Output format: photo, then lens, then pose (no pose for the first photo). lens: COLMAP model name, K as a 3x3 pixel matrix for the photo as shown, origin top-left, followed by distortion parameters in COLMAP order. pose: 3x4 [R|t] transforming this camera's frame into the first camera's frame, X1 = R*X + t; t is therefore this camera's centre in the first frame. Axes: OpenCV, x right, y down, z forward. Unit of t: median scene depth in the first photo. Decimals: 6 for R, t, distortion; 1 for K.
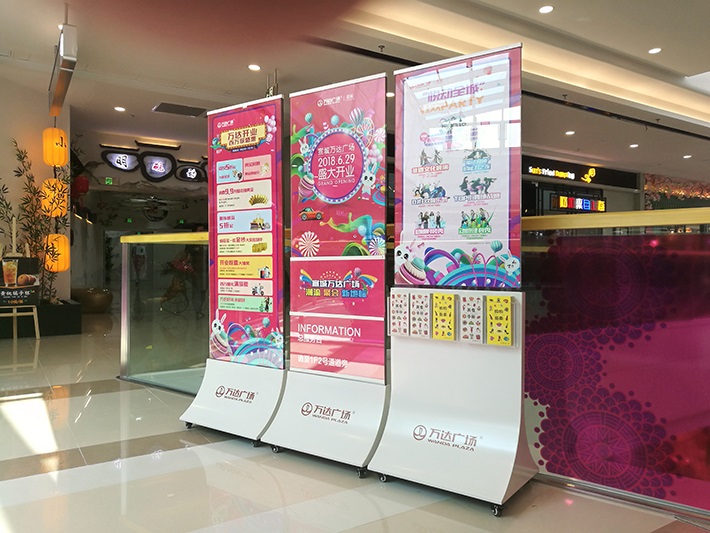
lens RADIAL K [[560.1, 0, 354.5], [0, 560.1, 264.9], [0, 0, 1]] dist [0.017750, -0.000468]
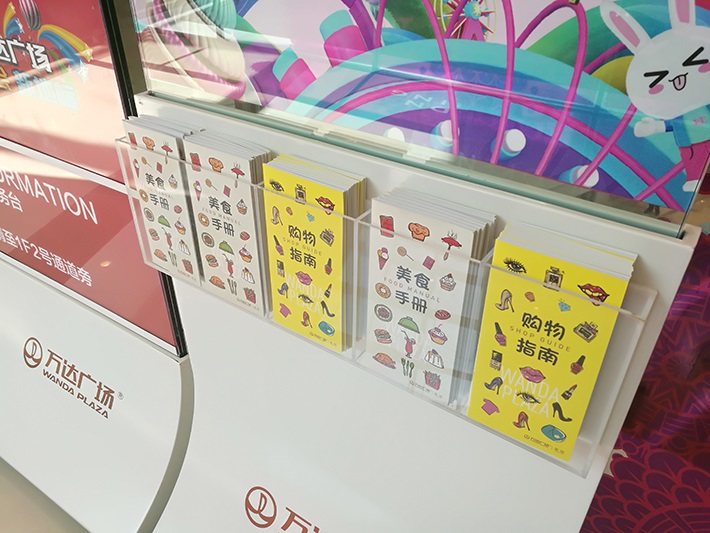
lens RADIAL K [[560.1, 0, 352.4], [0, 560.1, 267.2], [0, 0, 1]] dist [0.017750, -0.000468]
pose [[0.999804, -0.001720, 0.019734, 0.176469], [-0.009509, 0.832251, 0.554317, -0.041899], [-0.017376, -0.554396, 0.832072, 0.805259]]
